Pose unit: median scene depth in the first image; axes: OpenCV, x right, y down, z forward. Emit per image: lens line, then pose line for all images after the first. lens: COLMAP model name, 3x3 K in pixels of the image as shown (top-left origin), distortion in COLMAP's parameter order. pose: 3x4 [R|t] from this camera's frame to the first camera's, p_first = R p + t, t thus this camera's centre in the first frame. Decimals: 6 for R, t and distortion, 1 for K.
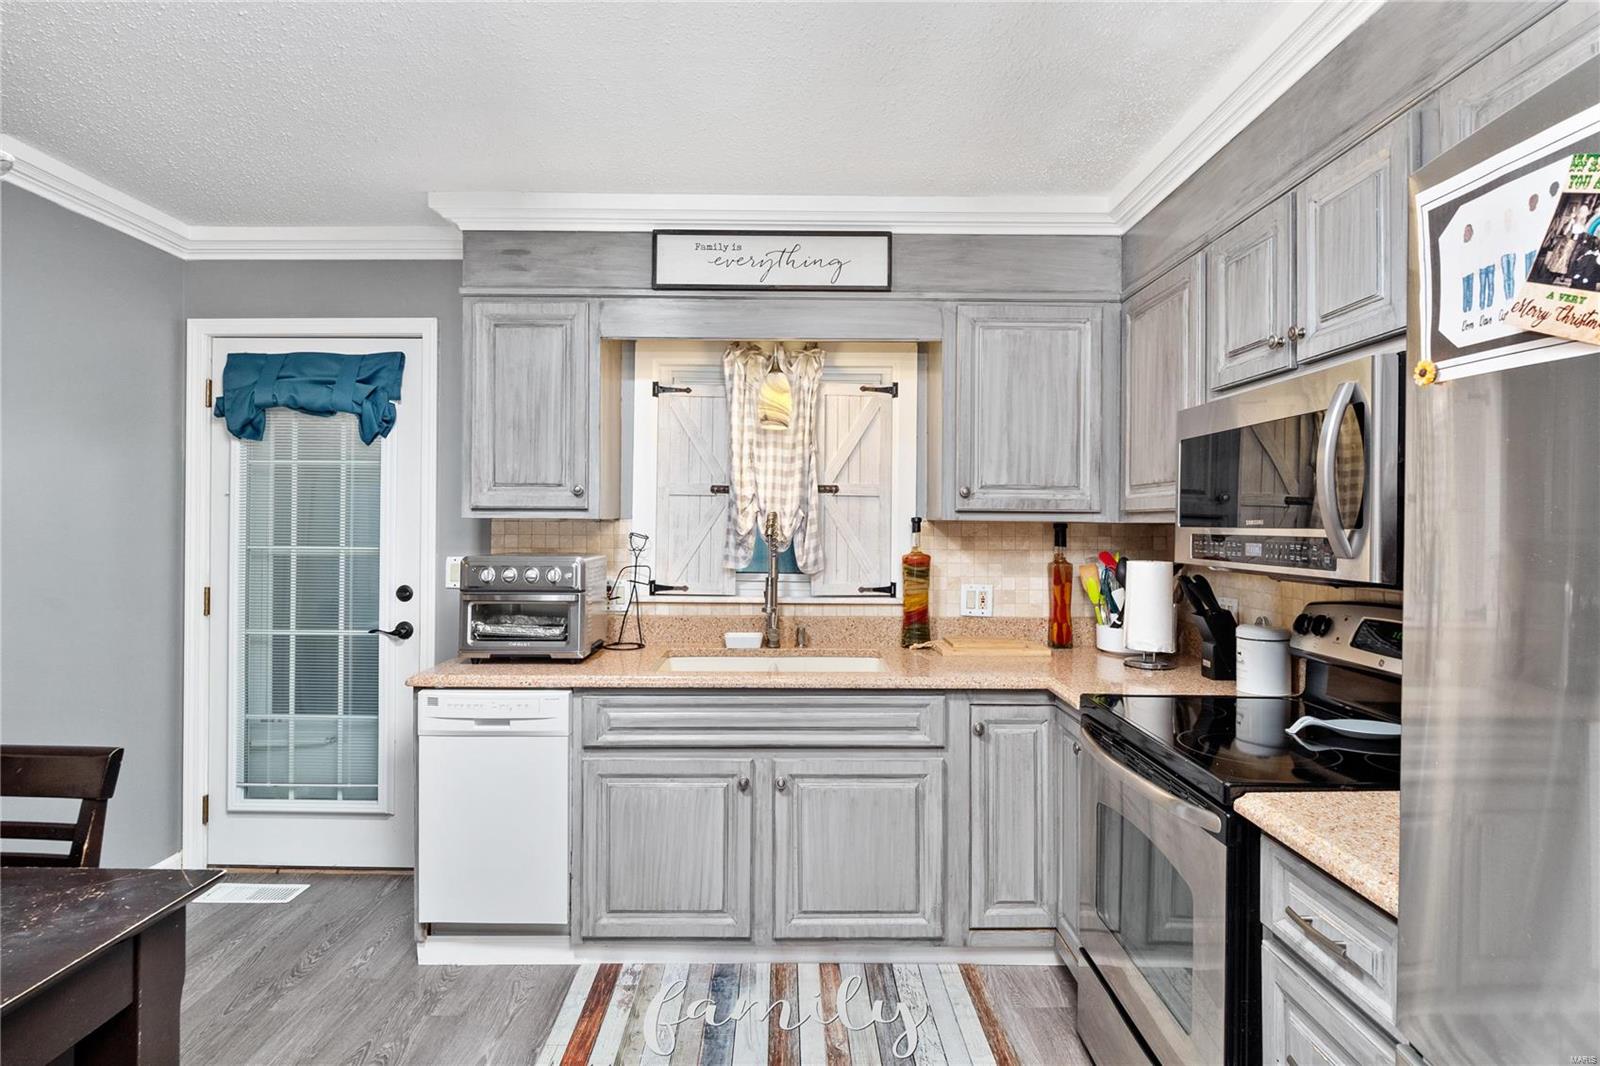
lens RADIAL K [[822.6, 0, 796.5], [0, 822.6, 514.6], [0, 0, 1]] dist [0.004286, 0.000117]
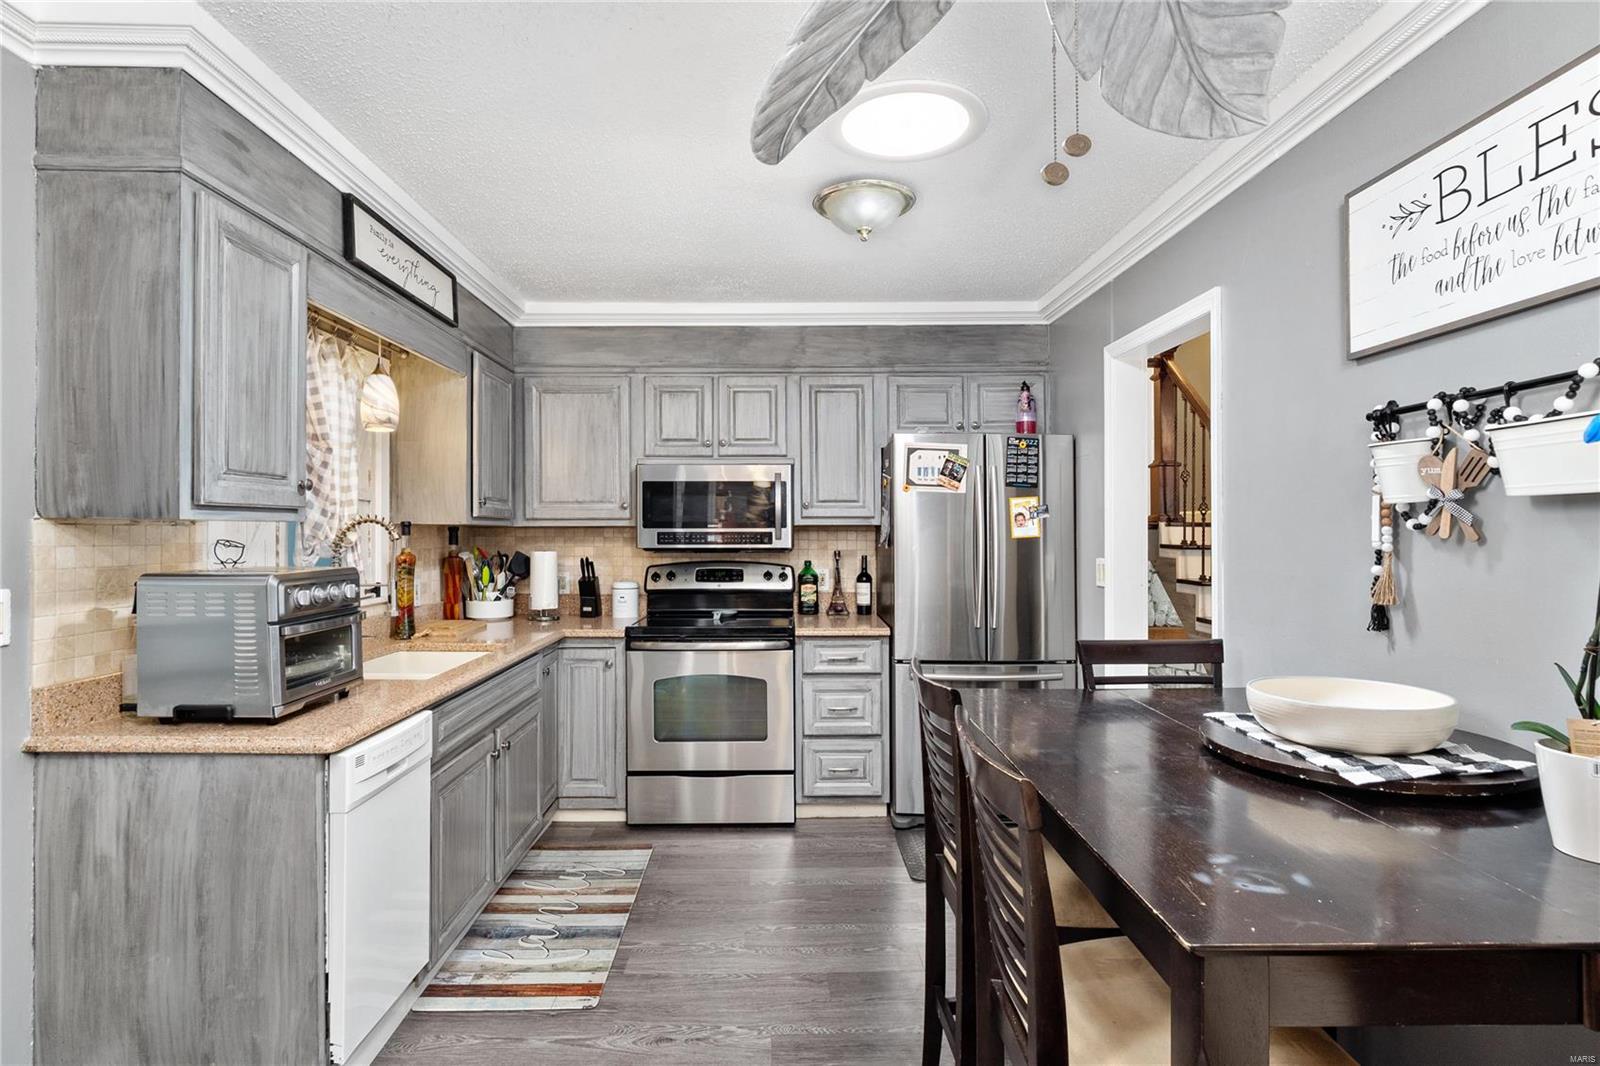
lens RADIAL K [[825.0, 0, 794.6], [0, 825.0, 526.1], [0, 0, 1]] dist [-0.001086, -0.001368]
pose [[-0.020505, -0.000914, 0.999789, -1.064491], [-0.010052, 0.999949, 0.000708, 0.004212], [-0.999739, -0.010035, -0.020513, 0.539998]]
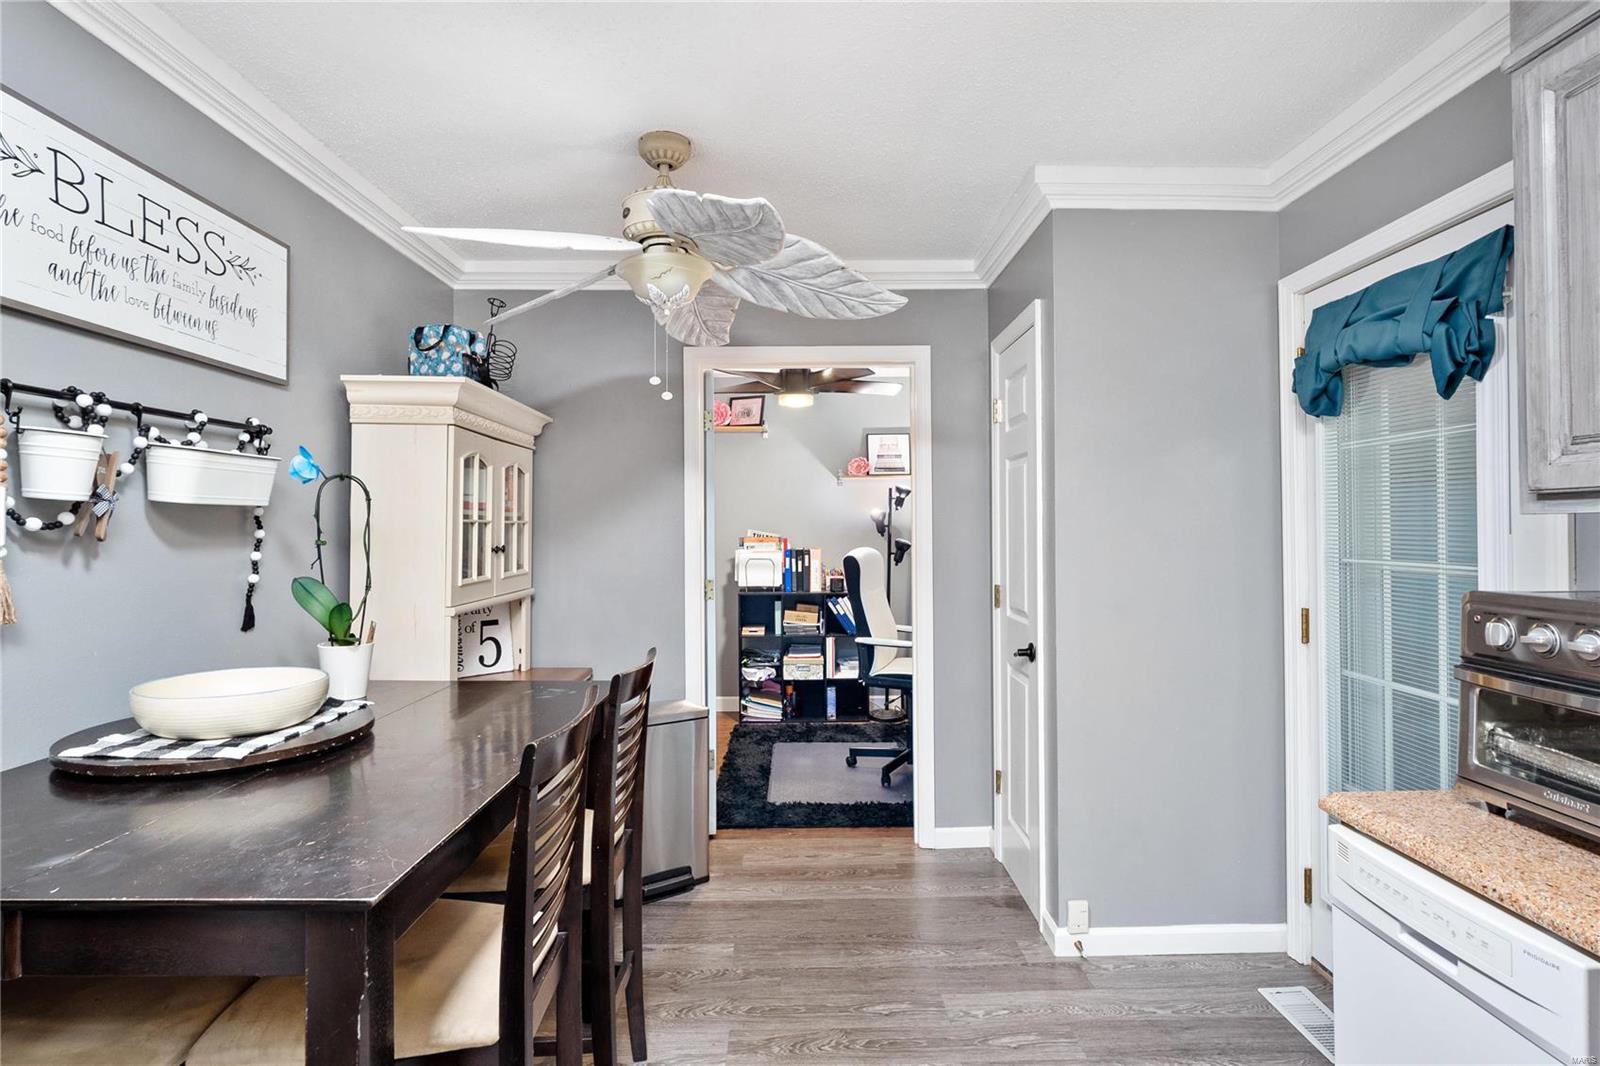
lens RADIAL K [[825.0, 0, 794.6], [0, 825.0, 526.1], [0, 0, 1]] dist [-0.001086, -0.001368]
pose [[0.008514, -0.007448, -0.999936, 0.090171], [0.011446, 0.999907, -0.007351, 0.010052], [0.999898, -0.011383, 0.008598, 0.557709]]
